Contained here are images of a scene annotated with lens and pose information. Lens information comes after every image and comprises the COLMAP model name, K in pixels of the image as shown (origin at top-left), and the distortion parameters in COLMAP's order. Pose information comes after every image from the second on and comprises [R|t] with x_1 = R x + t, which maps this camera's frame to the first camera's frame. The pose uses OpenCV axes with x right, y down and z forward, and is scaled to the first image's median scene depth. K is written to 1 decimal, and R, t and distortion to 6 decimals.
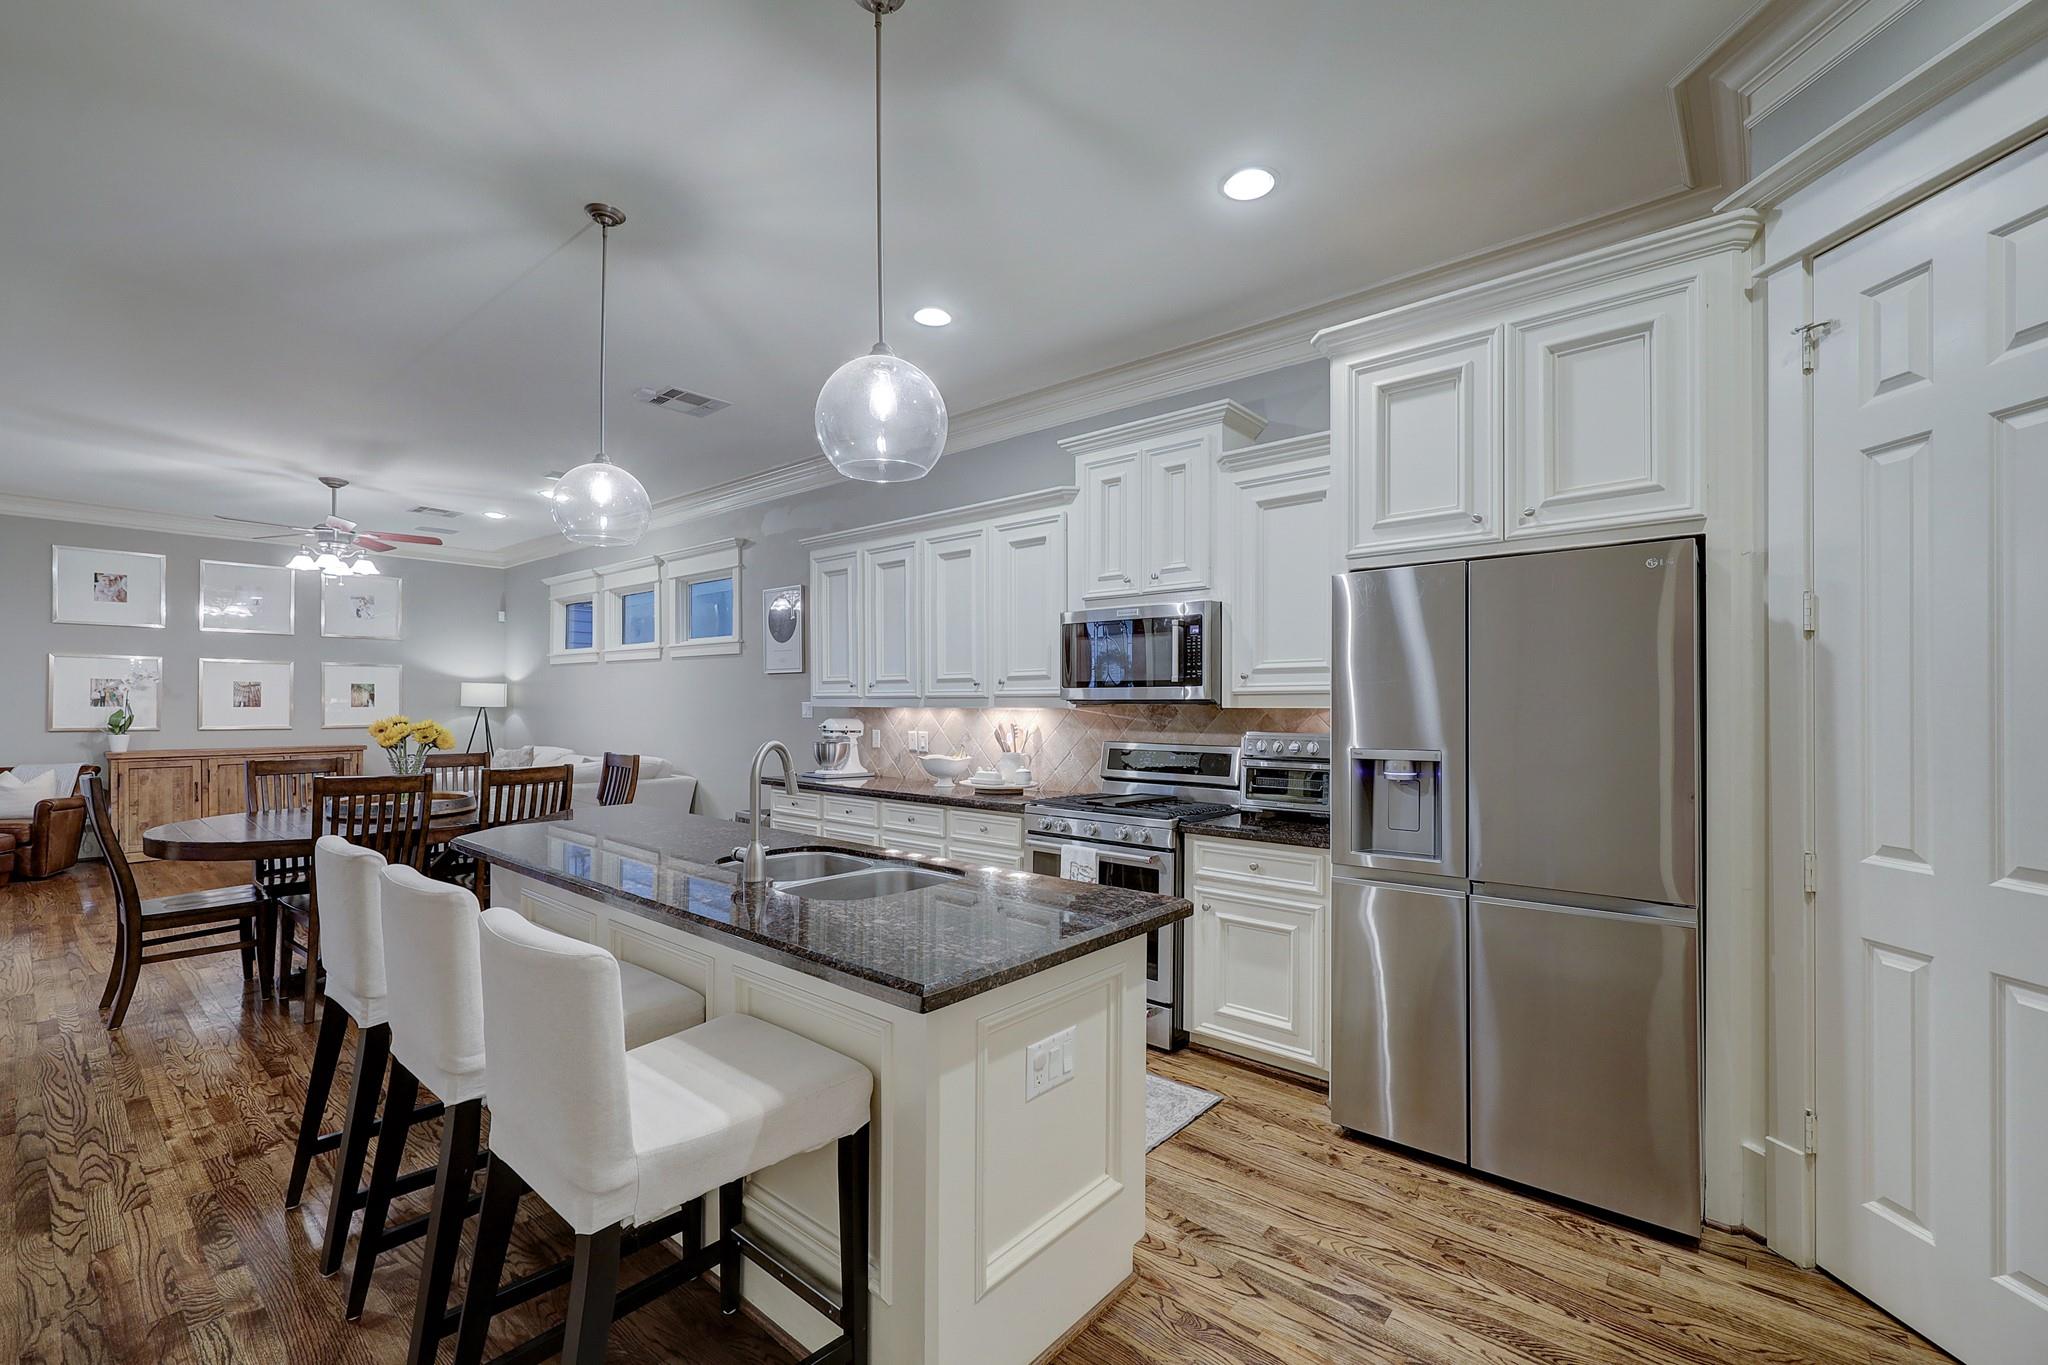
lens RADIAL K [[856.1, 0, 1030.4], [0, 856.1, 695.3], [0, 0, 1]] dist [-0.004025, 0.000411]
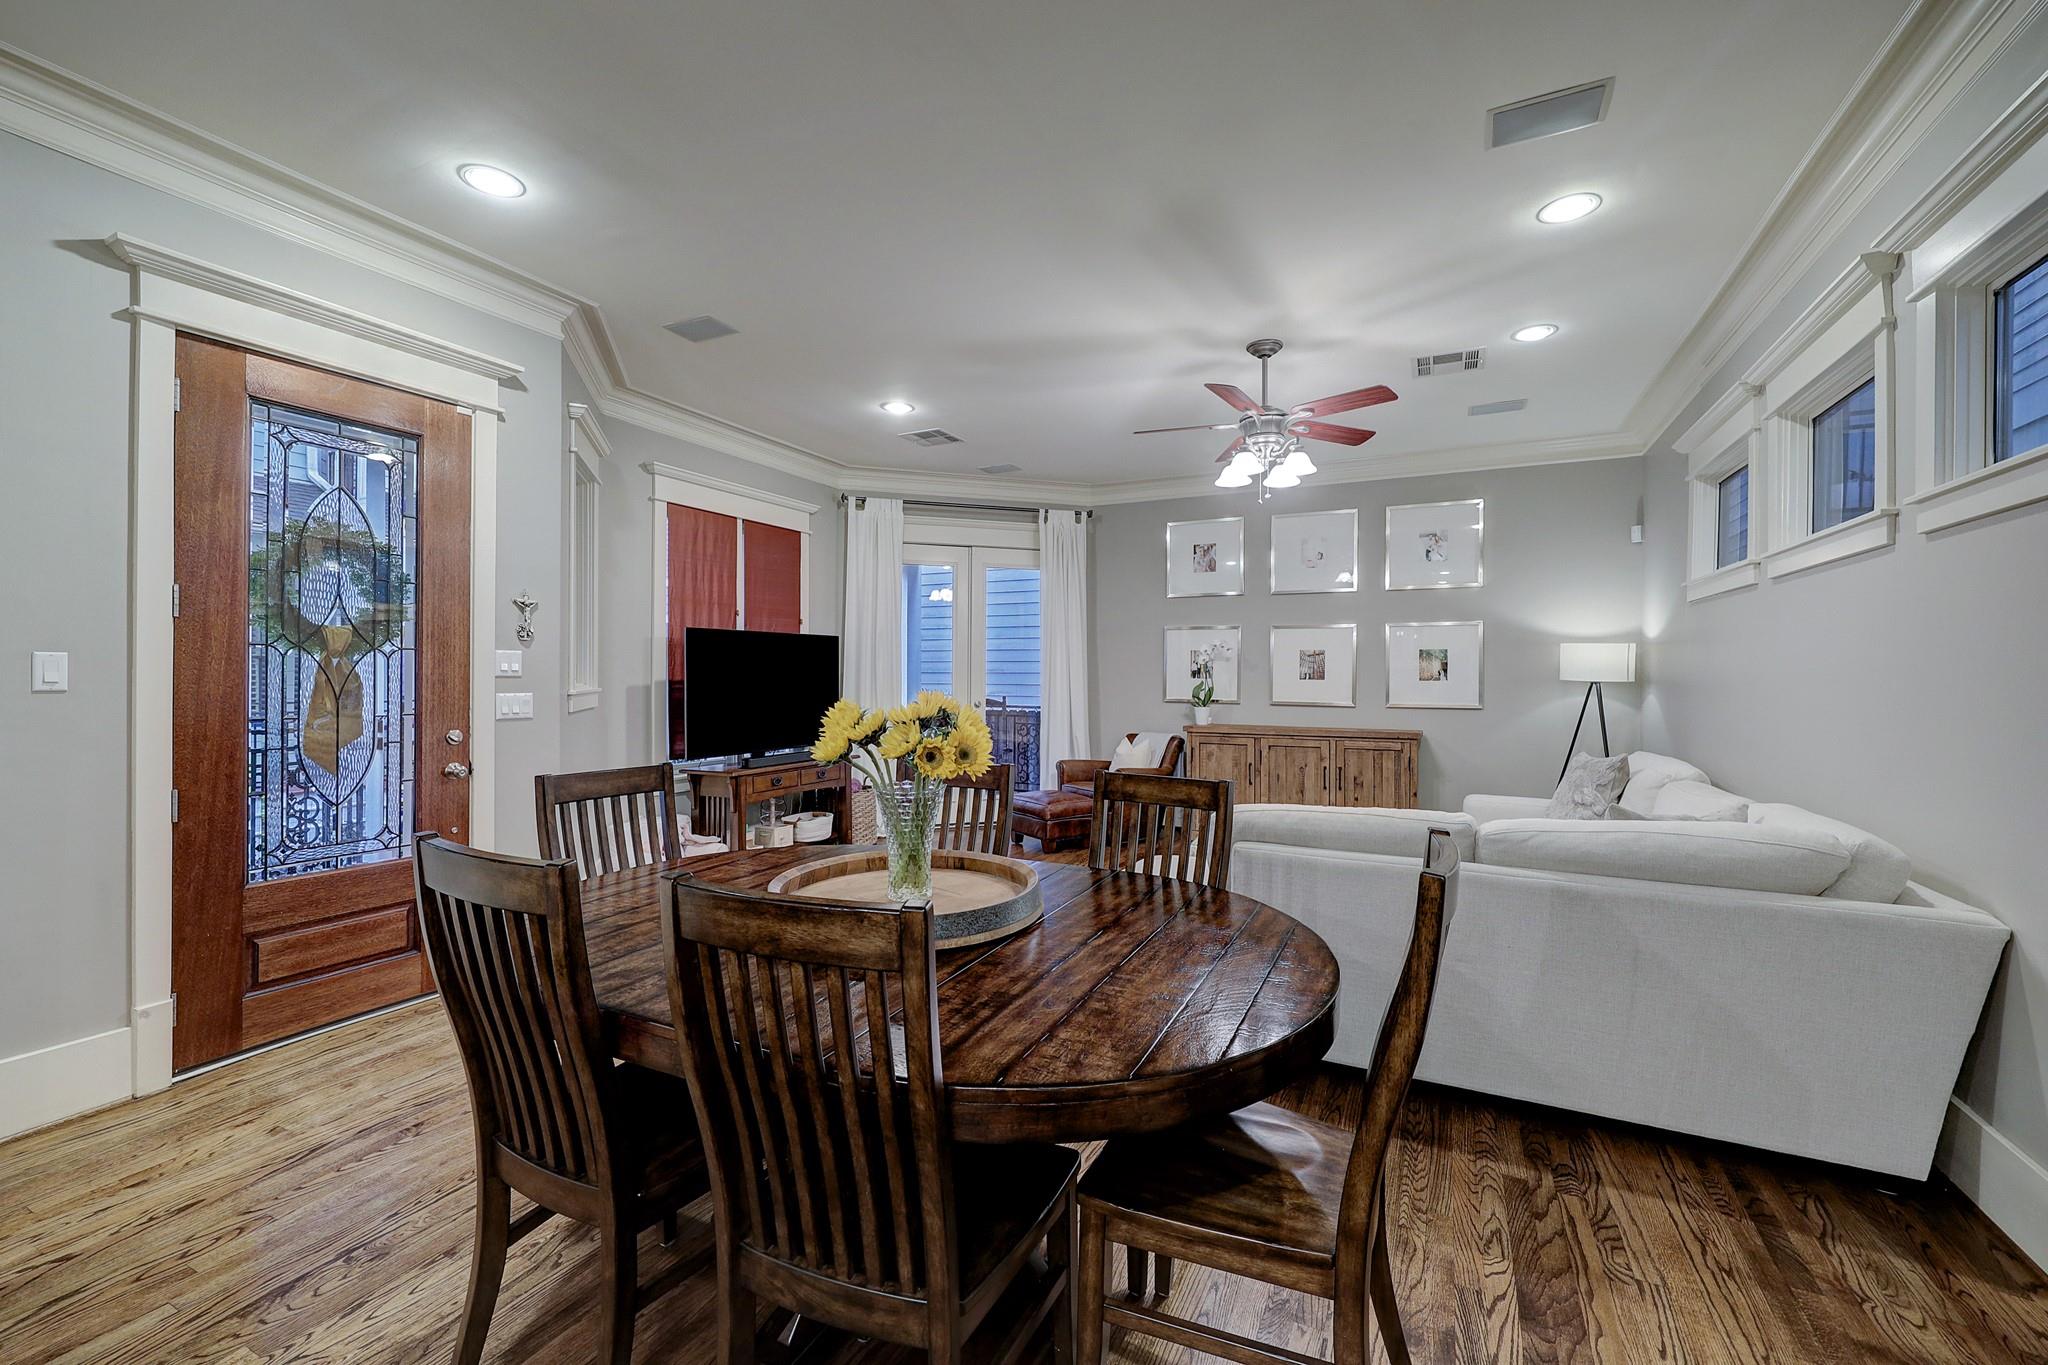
lens RADIAL K [[856.1, 0, 987.6], [0, 856.1, 680.1], [0, 0, 1]] dist [-0.004025, 0.000411]
pose [[0.227562, 0.004489, -0.973753, -0.172862], [0.004559, 0.999974, 0.005675, 0.008706], [0.973753, -0.005730, 0.227535, 0.542339]]
